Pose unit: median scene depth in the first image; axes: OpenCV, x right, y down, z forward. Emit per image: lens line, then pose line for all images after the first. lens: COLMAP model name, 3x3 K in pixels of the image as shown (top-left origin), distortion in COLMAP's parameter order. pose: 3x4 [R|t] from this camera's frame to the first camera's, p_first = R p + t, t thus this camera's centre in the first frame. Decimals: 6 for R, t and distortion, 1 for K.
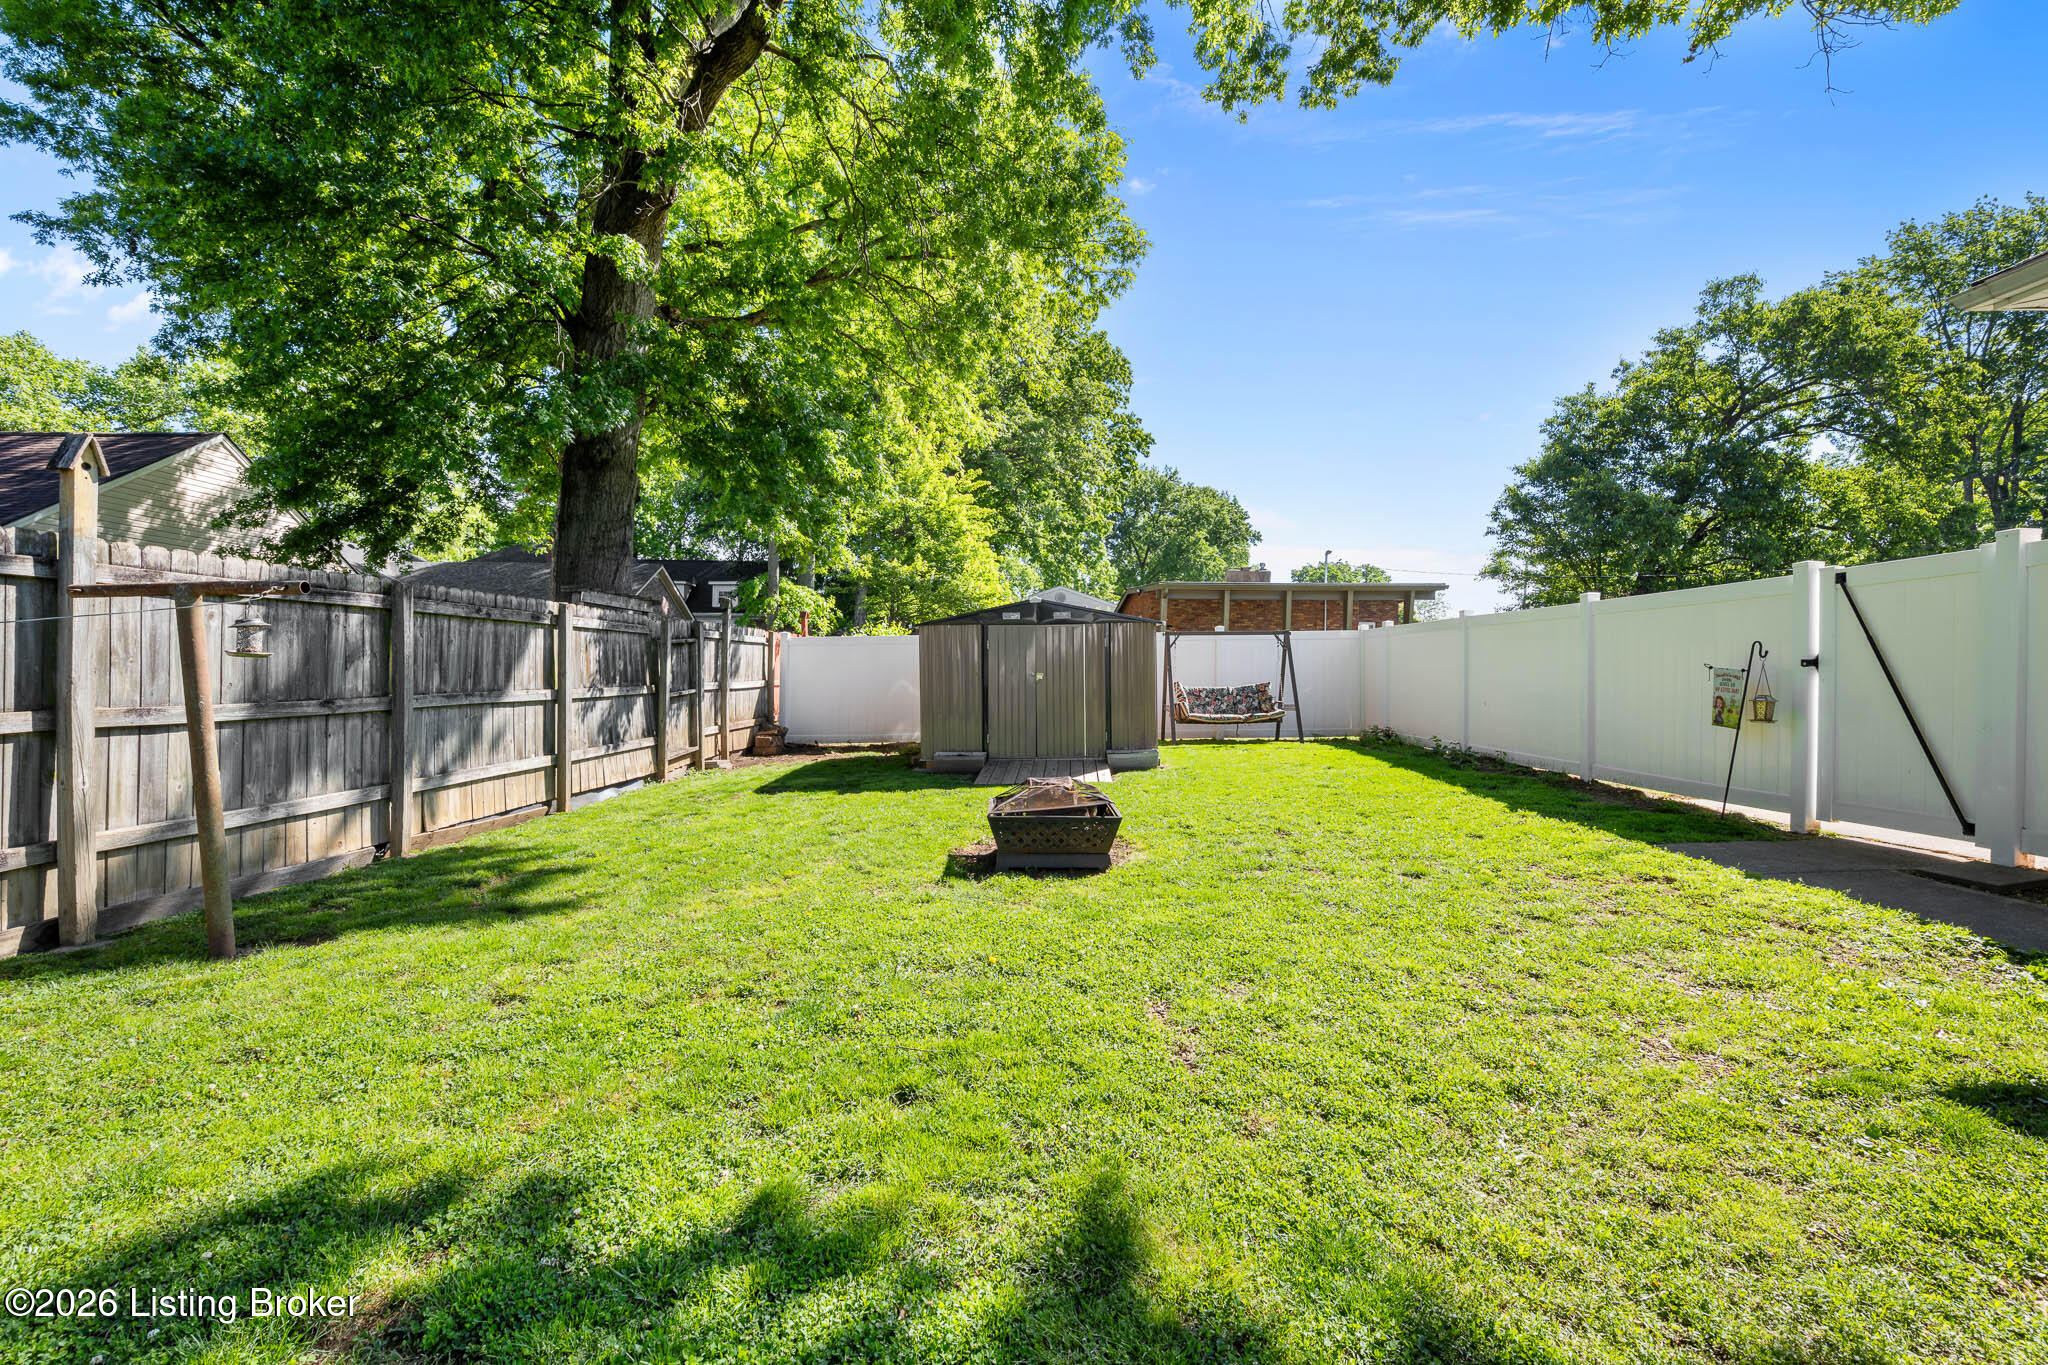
lens RADIAL K [[881.5, 0, 1030.3], [0, 881.5, 682.6], [0, 0, 1]] dist [-0.000480, -0.000080]
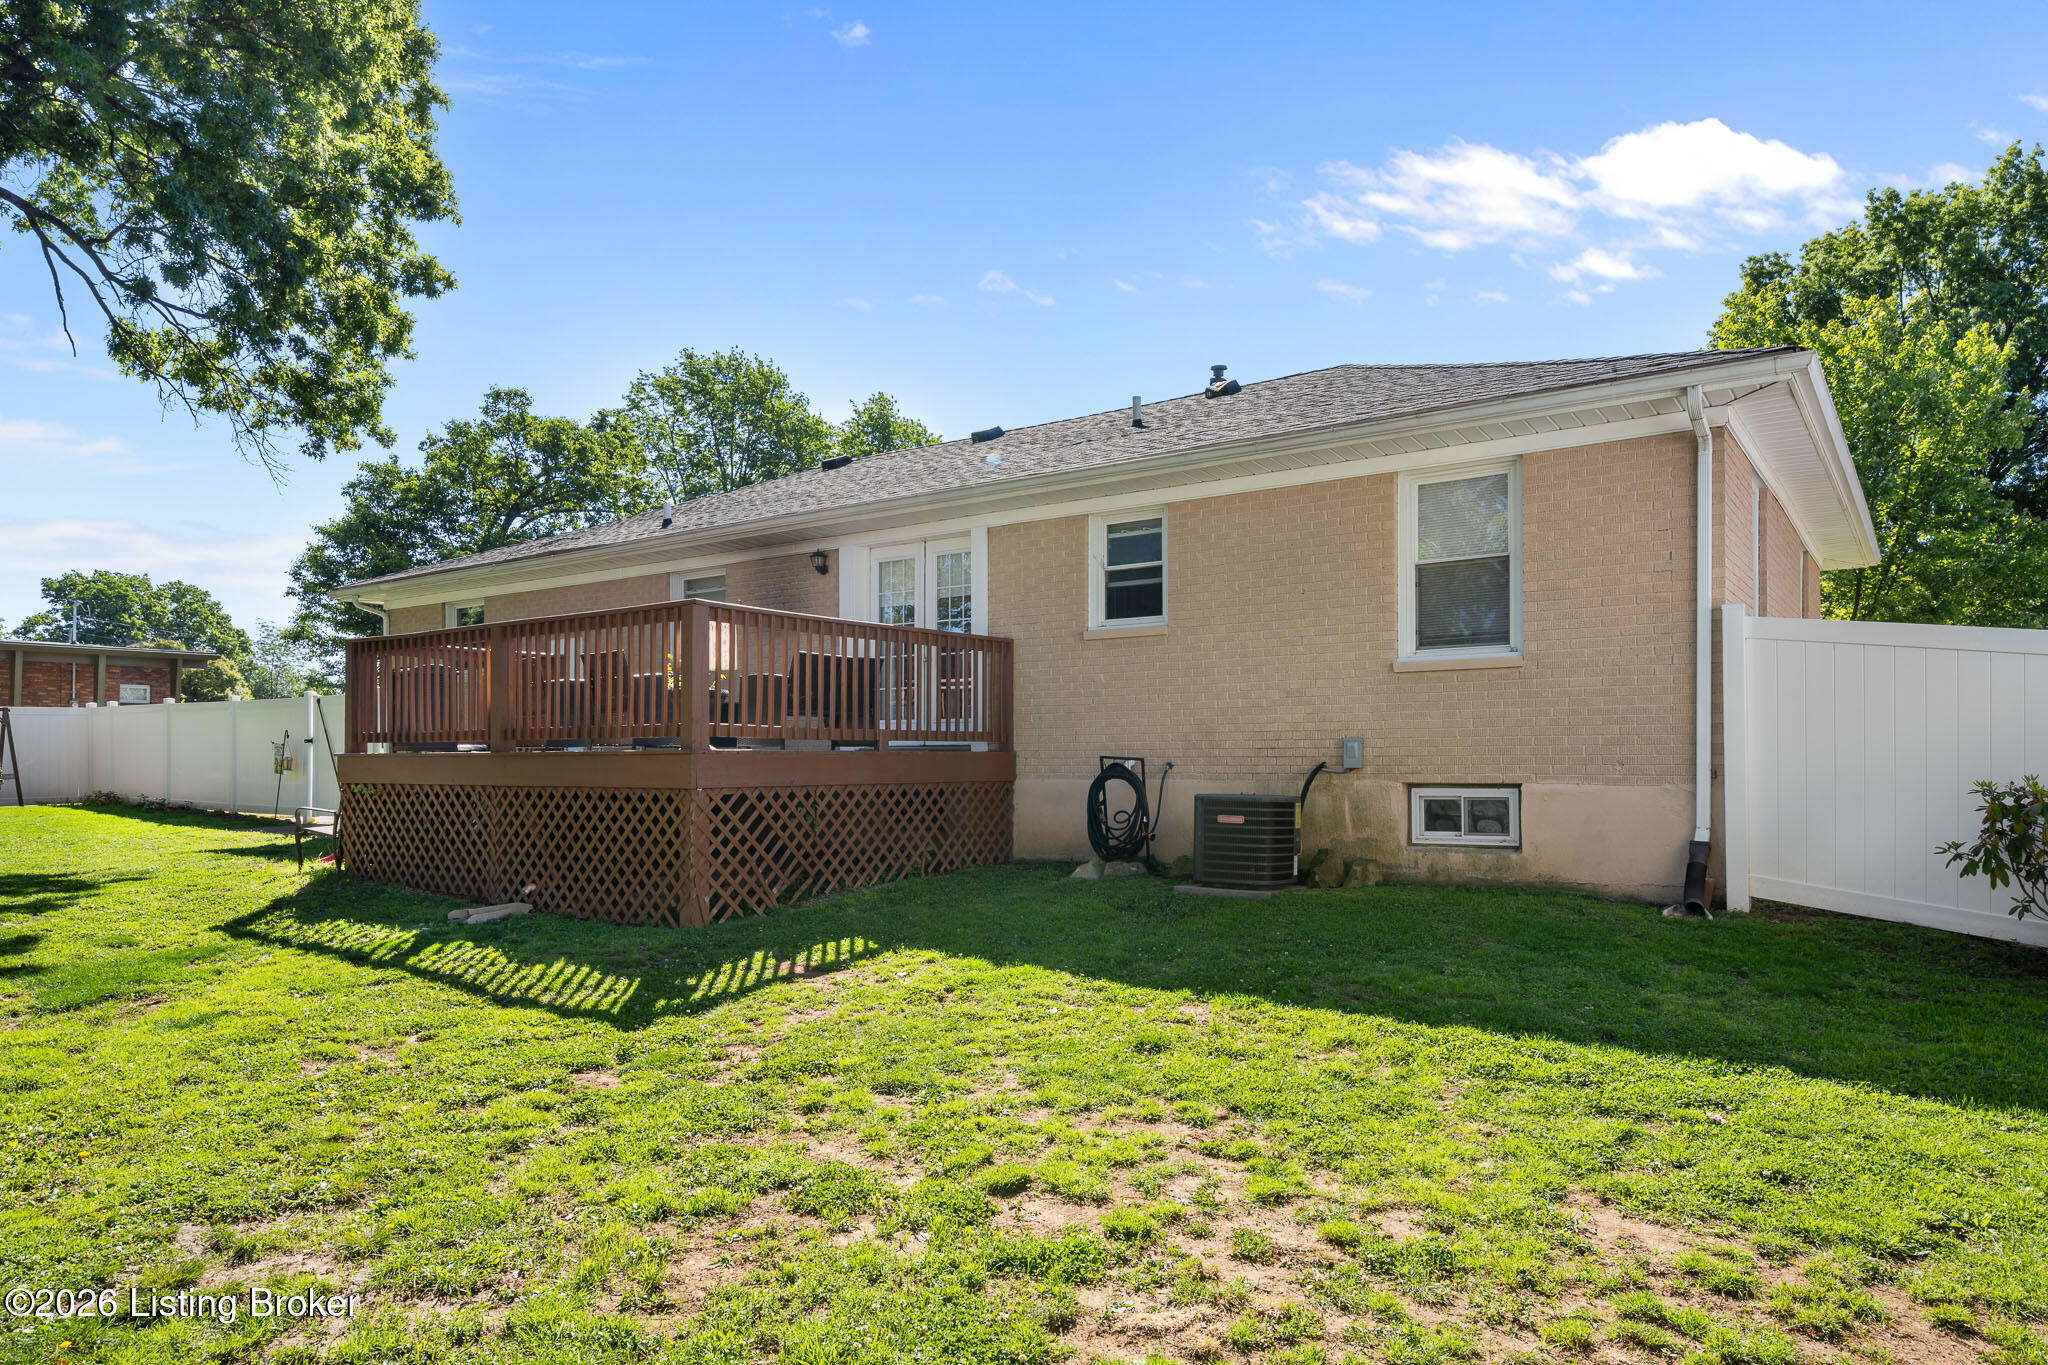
lens RADIAL K [[1263.0, 0, 1038.1], [0, 1263.0, 754.3], [0, 0, 1]] dist [-0.003554, -0.002582]
pose [[0.575914, -0.006373, 0.817486, -0.249963], [0.011838, 0.999930, -0.000544, 0.016836], [-0.817425, 0.009991, 0.575949, -0.940313]]
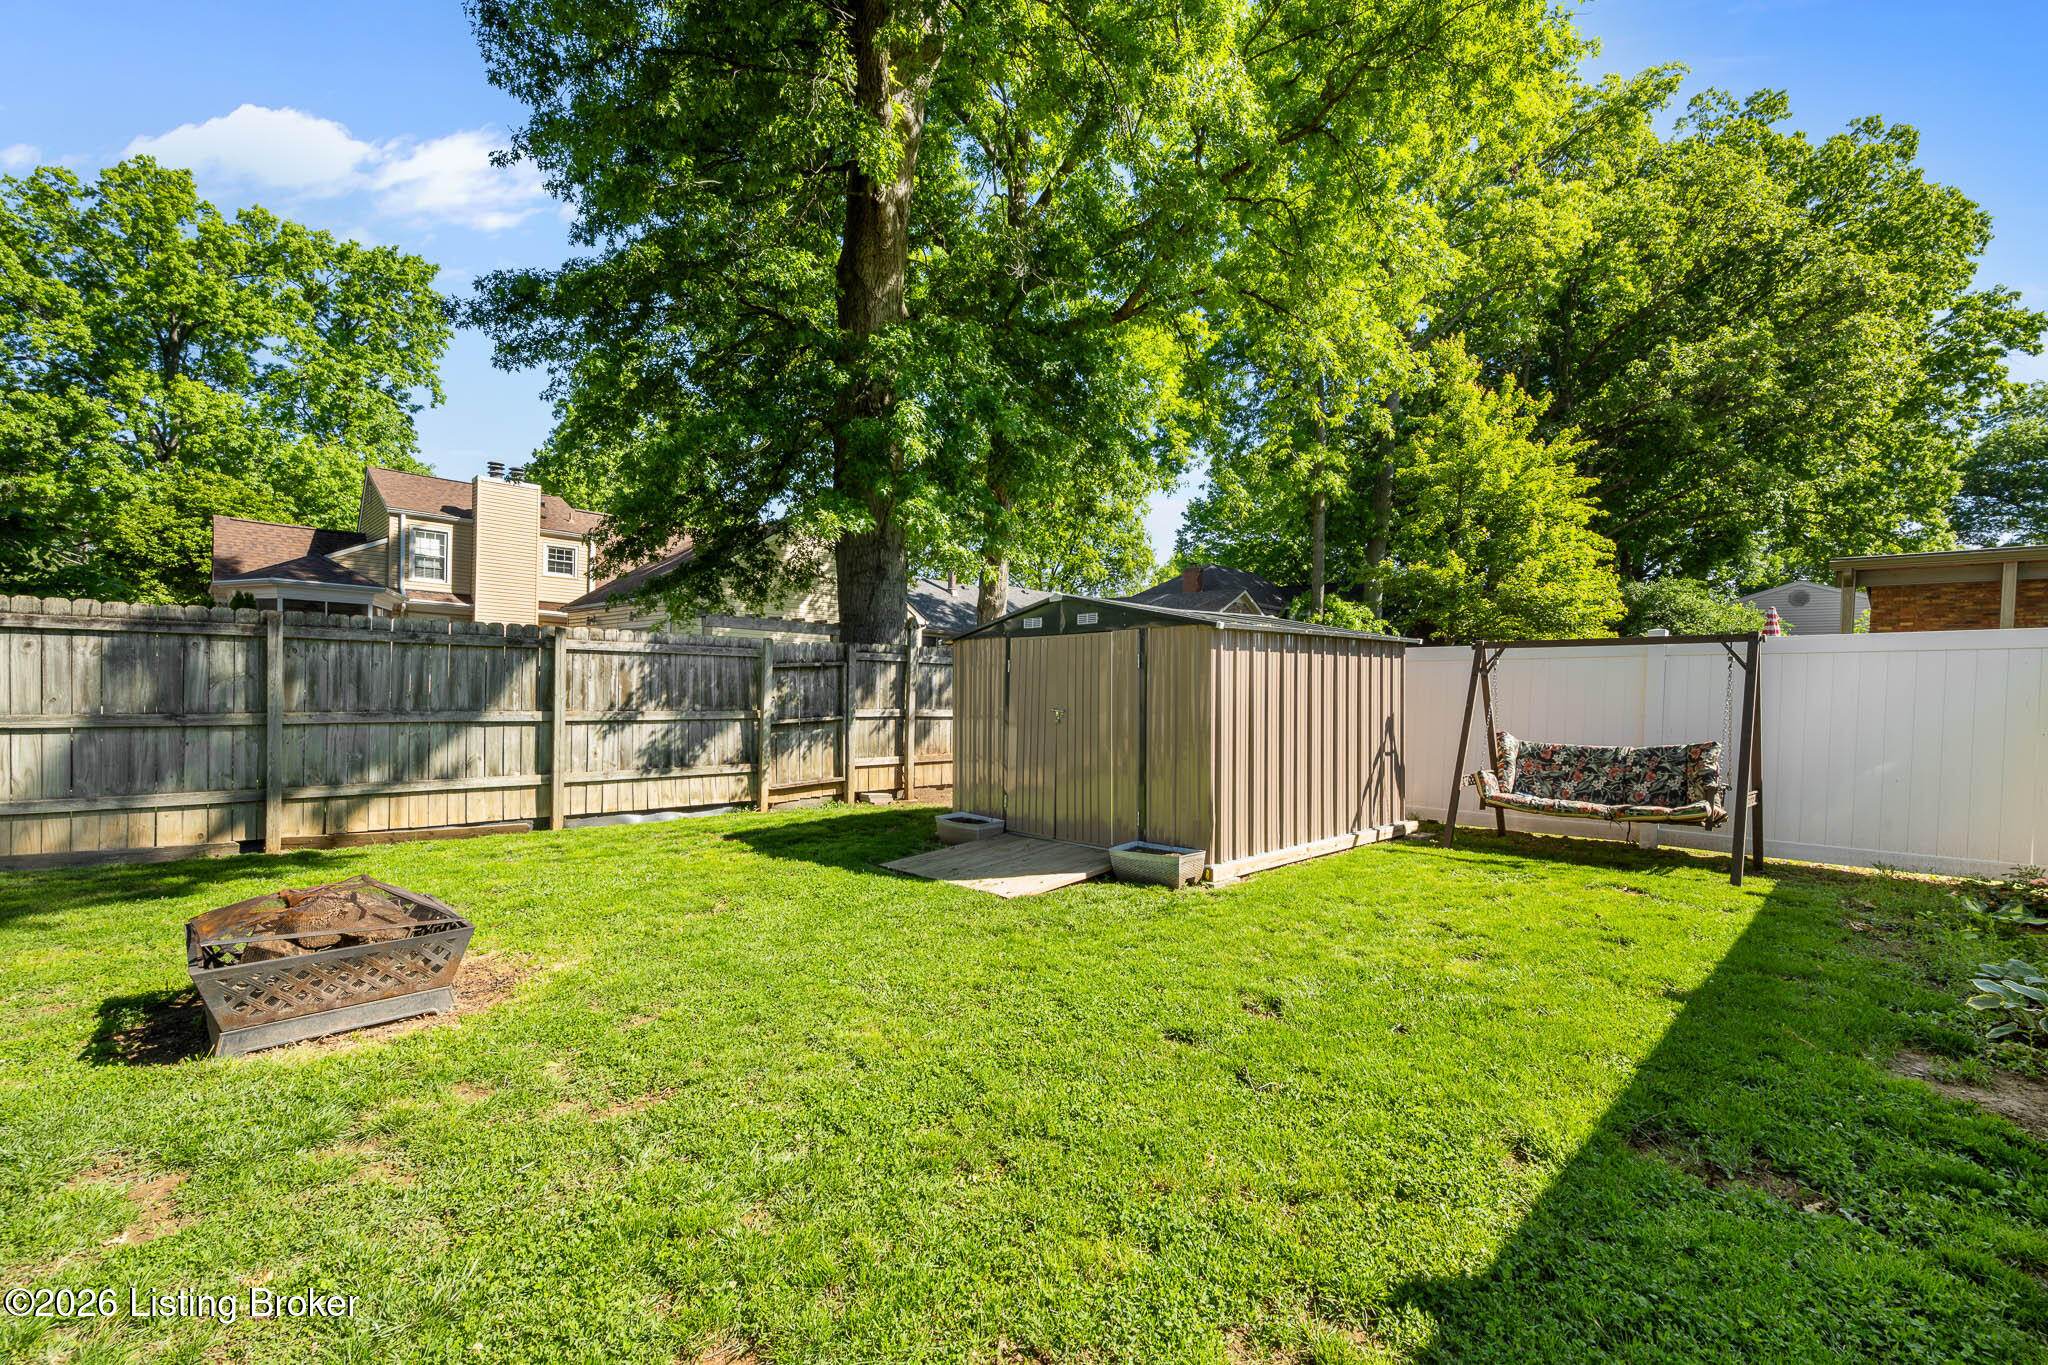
lens RADIAL K [[876.0, 0, 1022.4], [0, 876.0, 713.9], [0, 0, 1]] dist [0.001664, 0.000185]
pose [[0.702113, 0.032160, -0.711339, 0.347225], [-0.028184, 0.999452, 0.017367, -0.013699], [0.711508, 0.007855, 0.702634, 0.402310]]
